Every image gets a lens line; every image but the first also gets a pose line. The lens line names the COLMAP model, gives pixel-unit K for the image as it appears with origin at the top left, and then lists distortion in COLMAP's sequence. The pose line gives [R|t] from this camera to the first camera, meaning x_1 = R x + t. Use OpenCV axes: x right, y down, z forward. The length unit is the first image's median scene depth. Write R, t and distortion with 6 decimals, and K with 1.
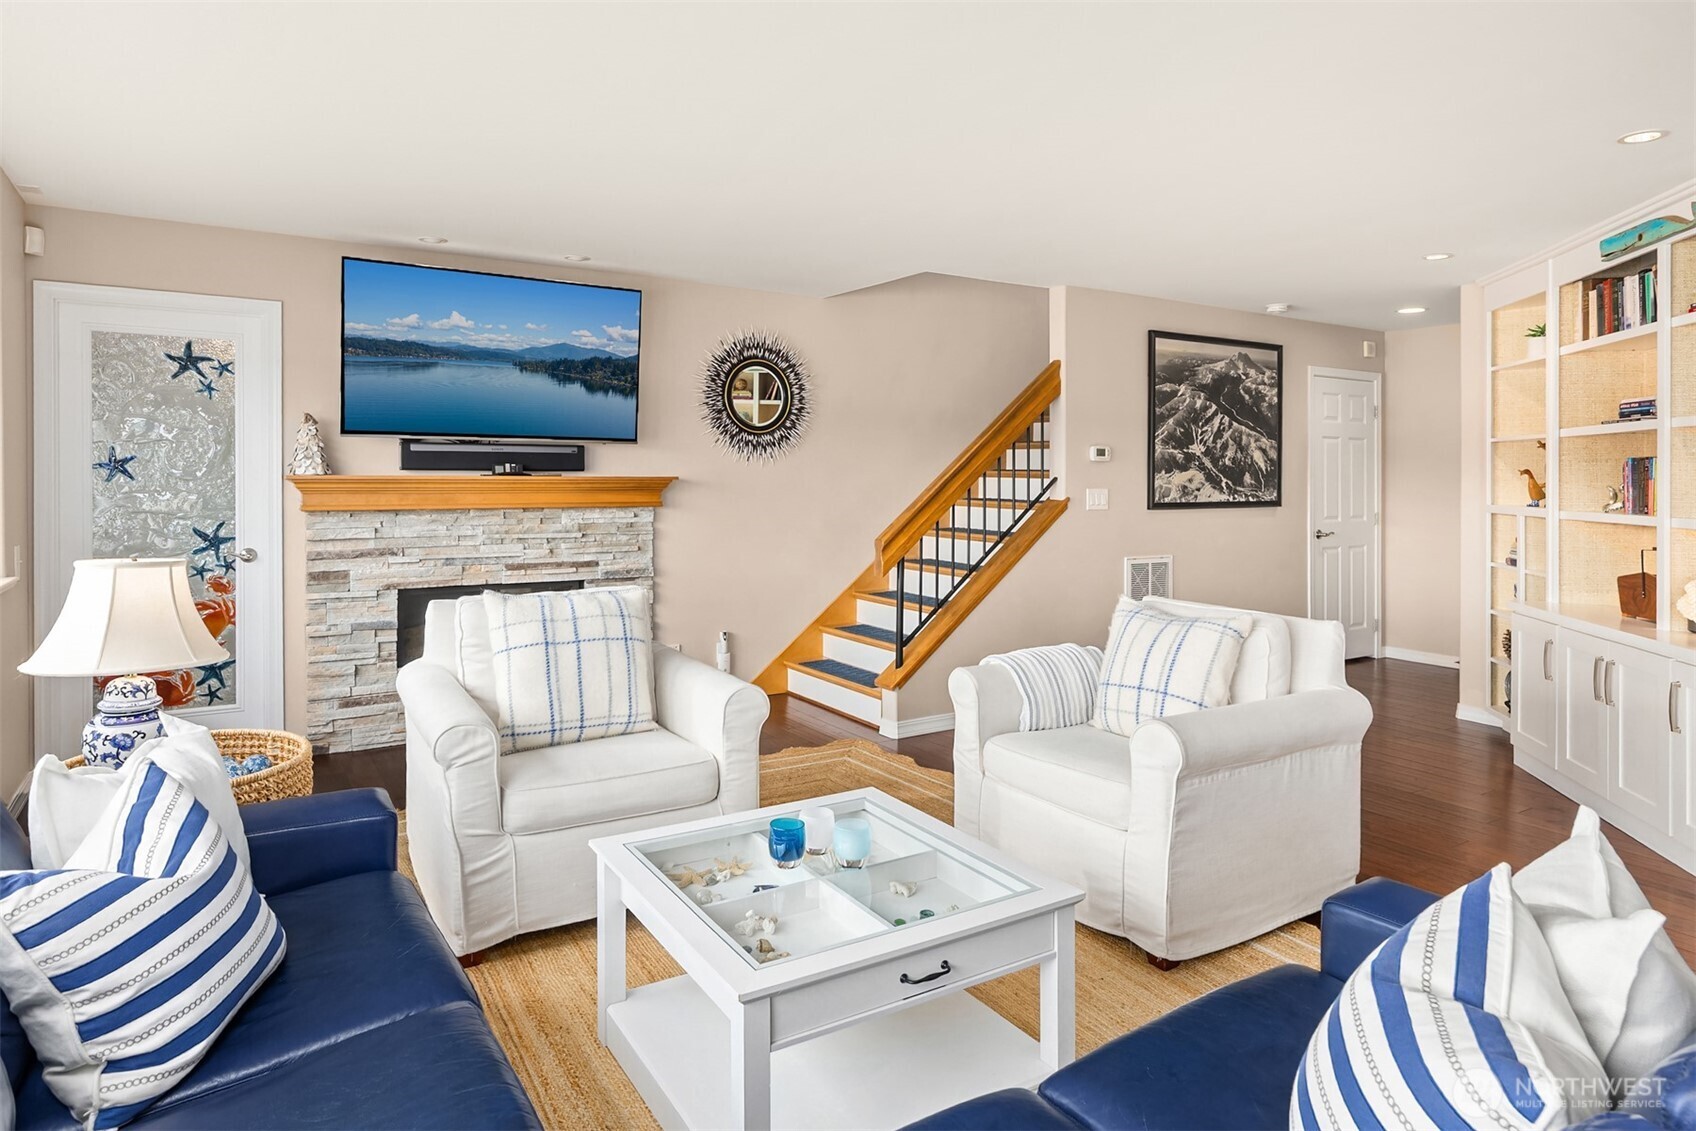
lens RADIAL K [[988.7, 0, 835.4], [0, 988.7, 477.1], [0, 0, 1]] dist [0.005092, -0.004482]
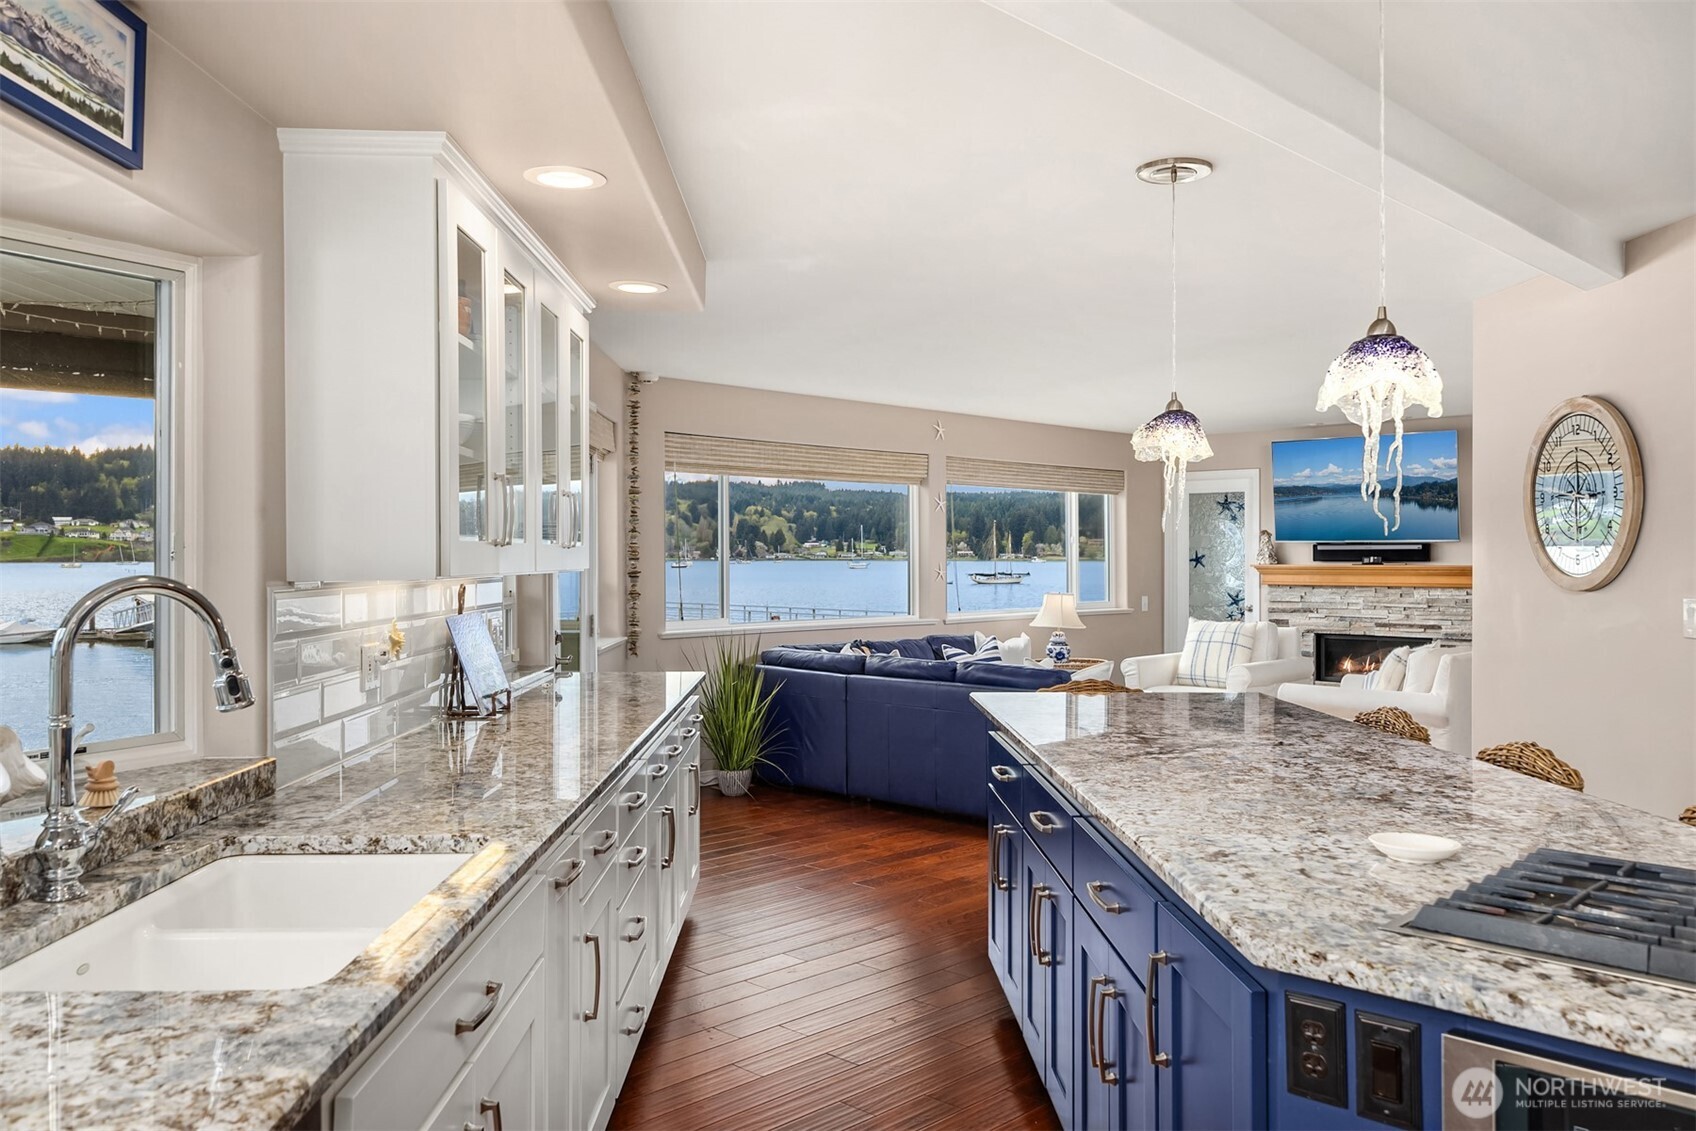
lens RADIAL K [[1339.9, 0, 844.1], [0, 1339.9, 578.3], [0, 0, 1]] dist [-0.002414, -0.007229]
pose [[0.240559, 0.007497, -0.970606, 1.543135], [-0.002262, 0.999972, 0.007163, 0.006873], [0.970632, 0.000472, 0.240569, -0.304828]]
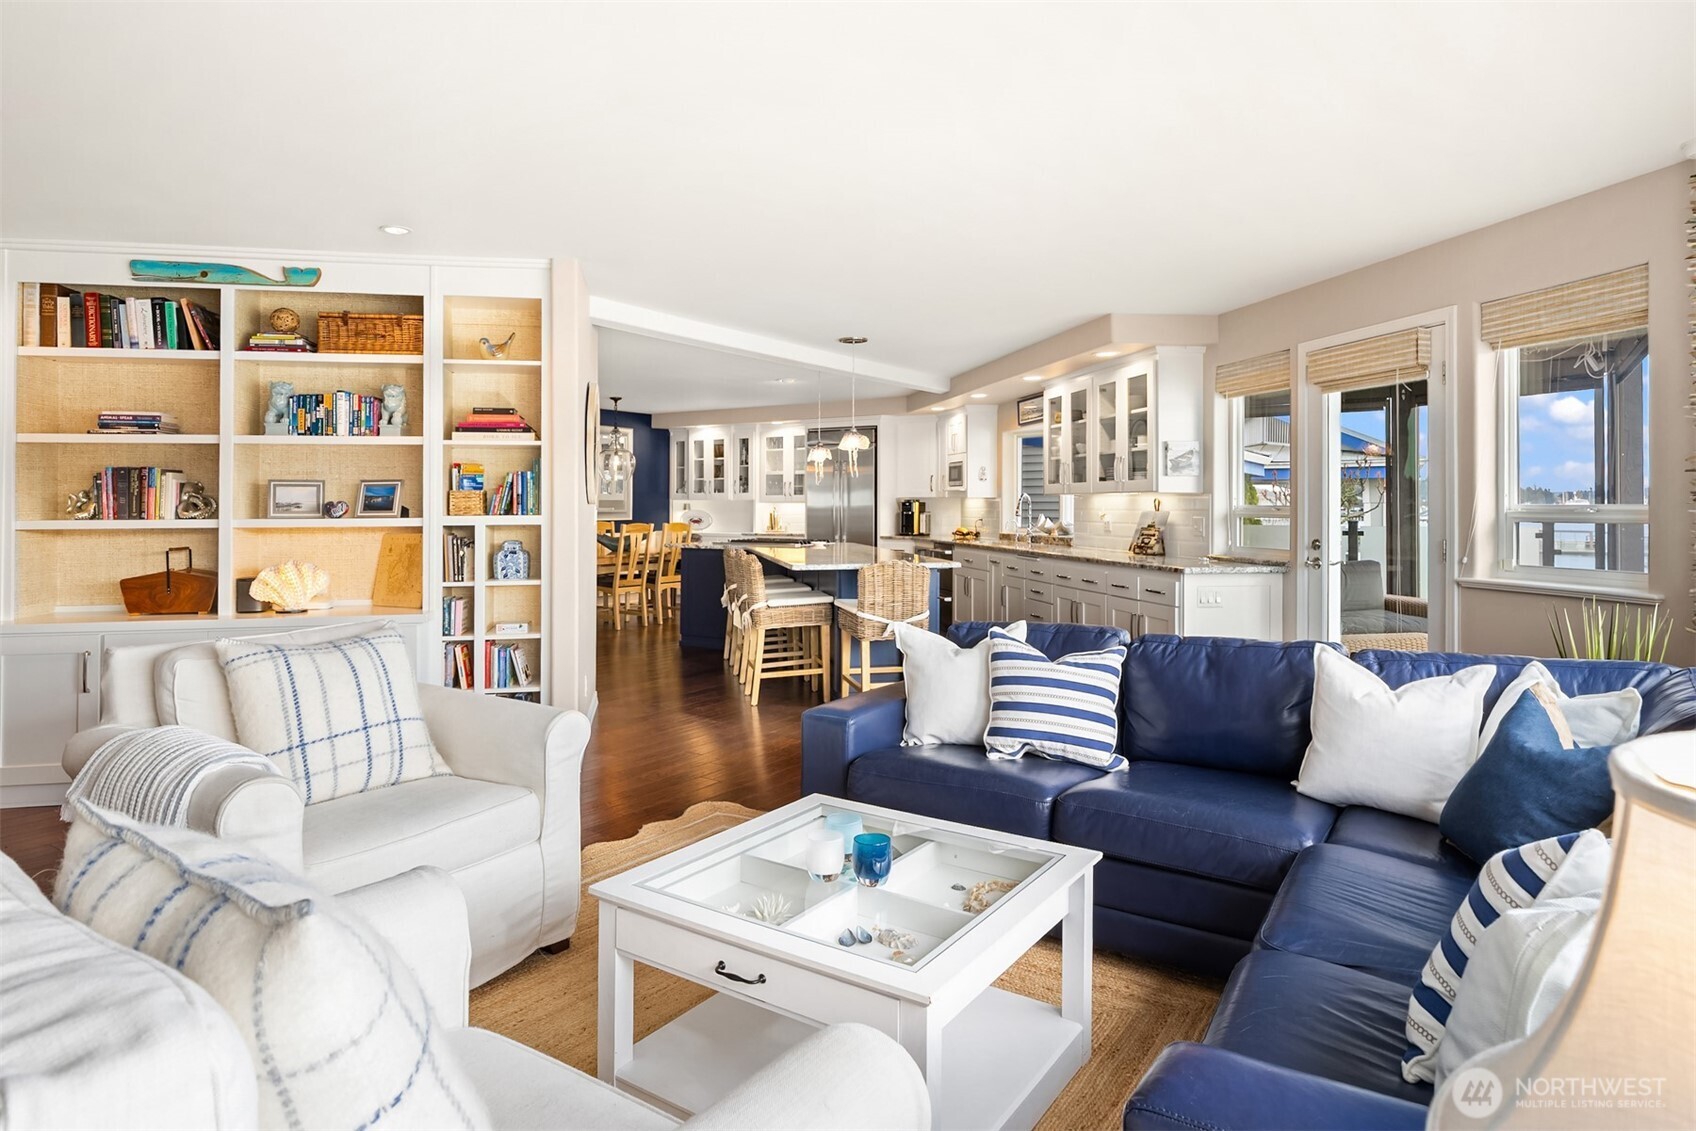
lens RADIAL K [[975.8, 0, 809.2], [0, 975.8, 484.9], [0, 0, 1]] dist [0.016132, -0.000217]
pose [[-0.380360, 0.010434, 0.924780, -0.406176], [0.003279, 0.999945, -0.009934, 0.010351], [-0.924833, -0.000746, -0.380374, 0.642706]]
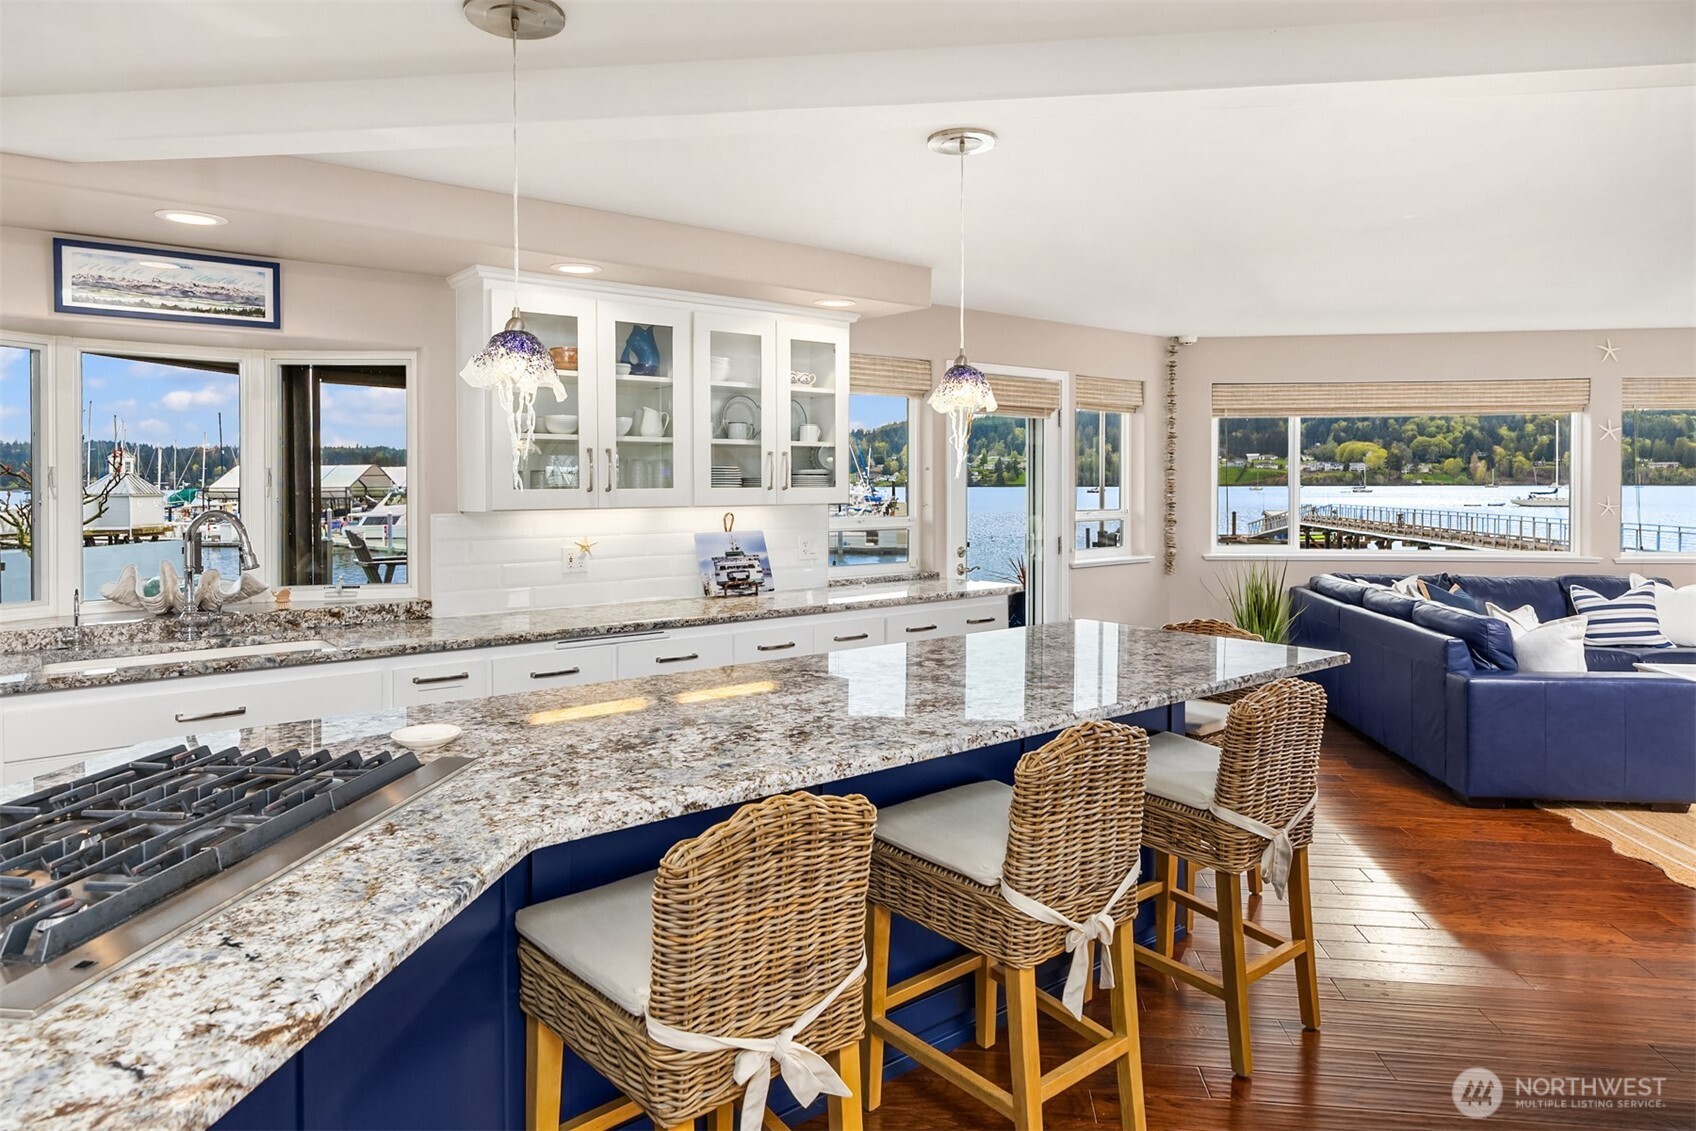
lens RADIAL K [[1033.0, 0, 827.8], [0, 1033.0, 498.4], [0, 0, 1]] dist [-0.009111, 0.009716]
pose [[-0.632549, 0.004935, -0.774505, 1.396721], [-0.005573, 0.999925, 0.010923, -0.008204], [0.774501, 0.011225, -0.632473, 0.372235]]
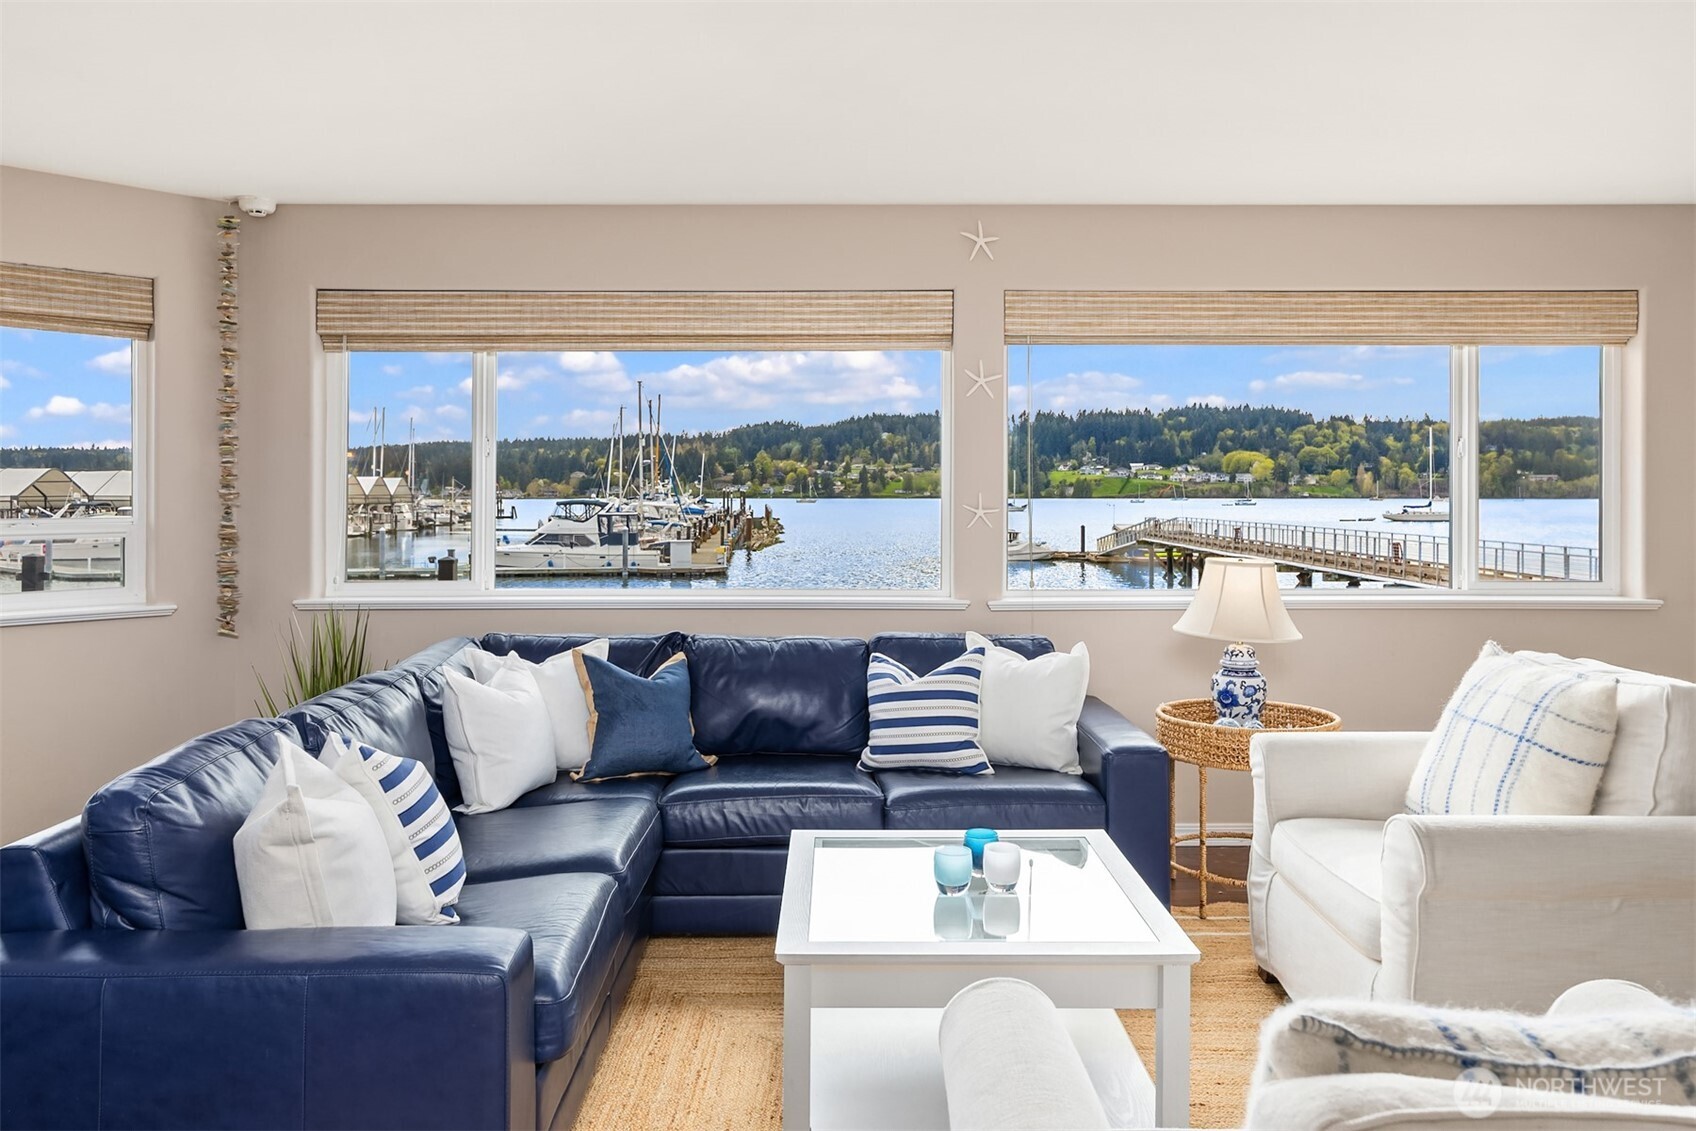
lens RADIAL K [[1155.7, 0, 827.4], [0, 1155.7, 519.9], [0, 0, 1]] dist [-0.005190, 0.008752]
pose [[-0.533086, 0.010254, -0.845999, 0.478170], [-0.008650, 0.999808, 0.017569, 0.003093], [0.846017, 0.016684, -0.532895, 0.685219]]
